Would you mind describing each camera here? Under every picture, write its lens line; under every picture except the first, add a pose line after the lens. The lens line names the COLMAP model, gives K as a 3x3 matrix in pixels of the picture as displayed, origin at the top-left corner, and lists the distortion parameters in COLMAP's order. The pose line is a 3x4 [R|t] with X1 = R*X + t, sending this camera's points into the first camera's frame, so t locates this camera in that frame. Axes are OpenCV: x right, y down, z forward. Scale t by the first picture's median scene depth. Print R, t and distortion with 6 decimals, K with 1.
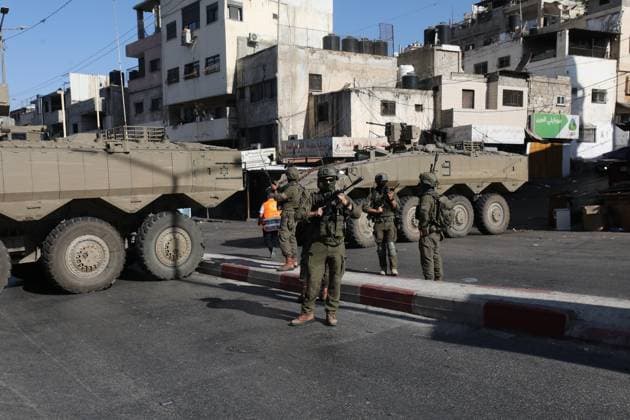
lens RADIAL K [[598.7, 0, 316.9], [0, 598.7, 209.8], [0, 0, 1]] dist [0.038904, 0.000000]
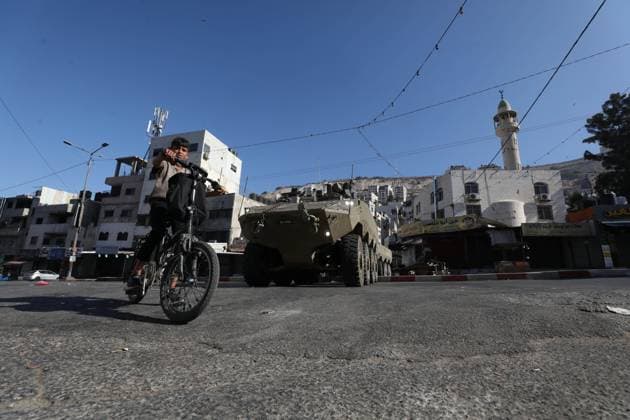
lens RADIAL K [[289.6, 0, 316.8], [0, 289.6, 206.8], [0, 0, 1]] dist [-0.032133, 0.001272]
pose [[0.841288, 0.165145, 0.514743, -0.324956], [-0.011206, 0.957317, -0.288821, 0.050966], [-0.540470, 0.237214, 0.807231, 0.062883]]
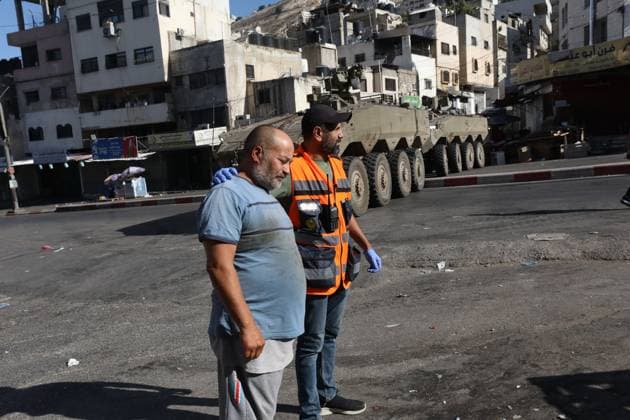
lens RADIAL K [[535.2, 0, 319.0], [0, 535.2, 215.1], [0, 0, 1]] dist [0.014841, 0.029223]
pose [[0.915164, -0.098489, 0.390864, -0.336065], [0.081466, 0.994872, 0.059942, 0.023706], [-0.394763, -0.023015, 0.918495, -0.062663]]
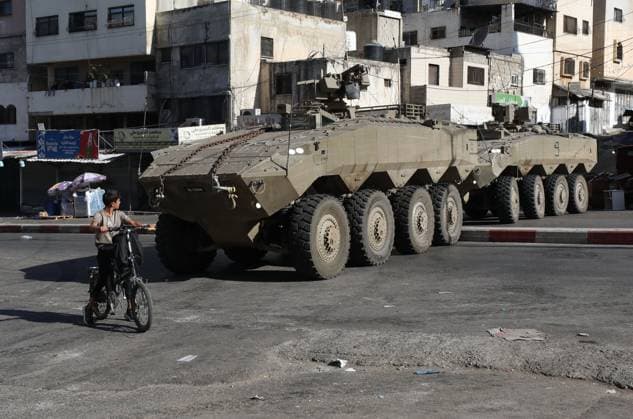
lens RADIAL K [[816.2, 0, 310.8], [0, 816.2, 203.1], [0, 0, 1]] dist [0.032382, 0.000000]
pose [[0.952355, -0.006924, 0.304913, -0.301910], [0.009714, 0.999924, -0.007632, 0.015654], [-0.304837, 0.010231, 0.952350, -0.110105]]
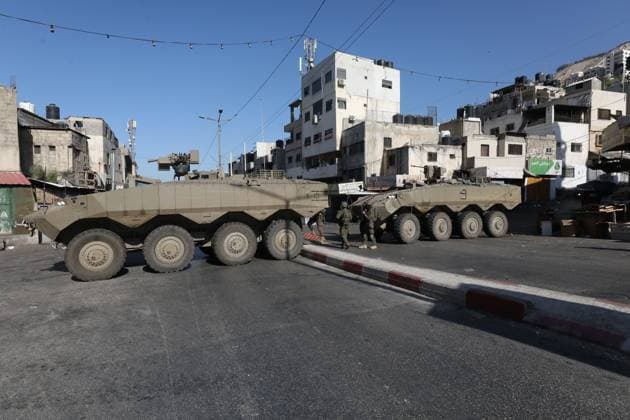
lens RADIAL K [[343.4, 0, 316.0], [0, 343.4, 207.9], [0, 0, 1]] dist [-0.029416, 0.006692]
pose [[0.974364, 0.012327, -0.224638, 0.020176], [-0.018033, 0.999564, -0.023369, -0.003042], [0.224252, 0.026821, 0.974162, 0.023058]]
